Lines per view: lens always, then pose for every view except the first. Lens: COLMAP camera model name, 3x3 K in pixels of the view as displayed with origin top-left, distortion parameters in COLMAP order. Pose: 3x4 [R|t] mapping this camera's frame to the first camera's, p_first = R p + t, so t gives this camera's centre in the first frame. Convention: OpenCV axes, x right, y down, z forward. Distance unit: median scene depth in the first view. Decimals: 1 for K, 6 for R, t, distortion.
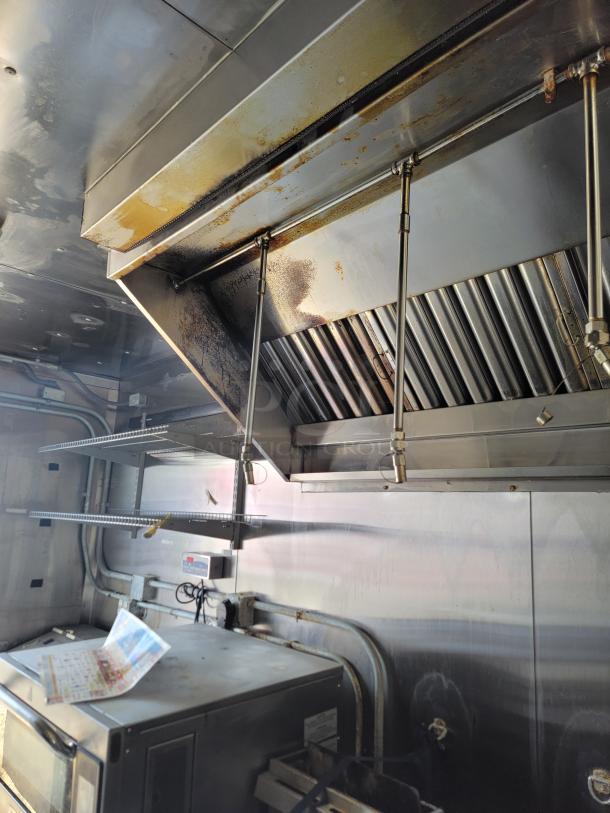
lens RADIAL K [[562.7, 0, 306.9], [0, 562.7, 411.3], [0, 0, 1]] dist [0.063427, -0.030814]
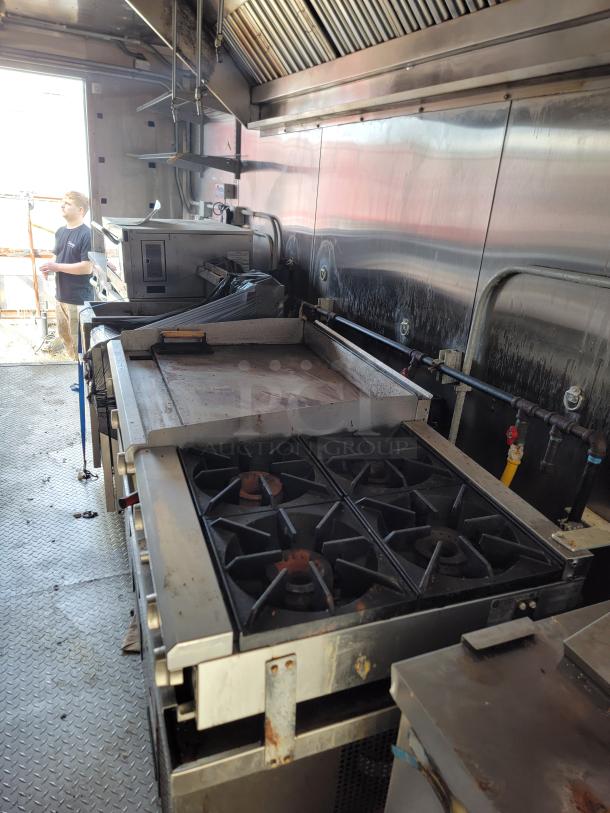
lens RADIAL K [[562.7, 0, 300.1], [0, 562.7, 410.3], [0, 0, 1]] dist [0.063427, -0.030814]
pose [[0.938507, 0.154130, -0.308948, 0.640125], [0.022619, 0.865456, 0.500473, 0.007232], [0.344519, -0.476686, 0.808751, -0.557174]]
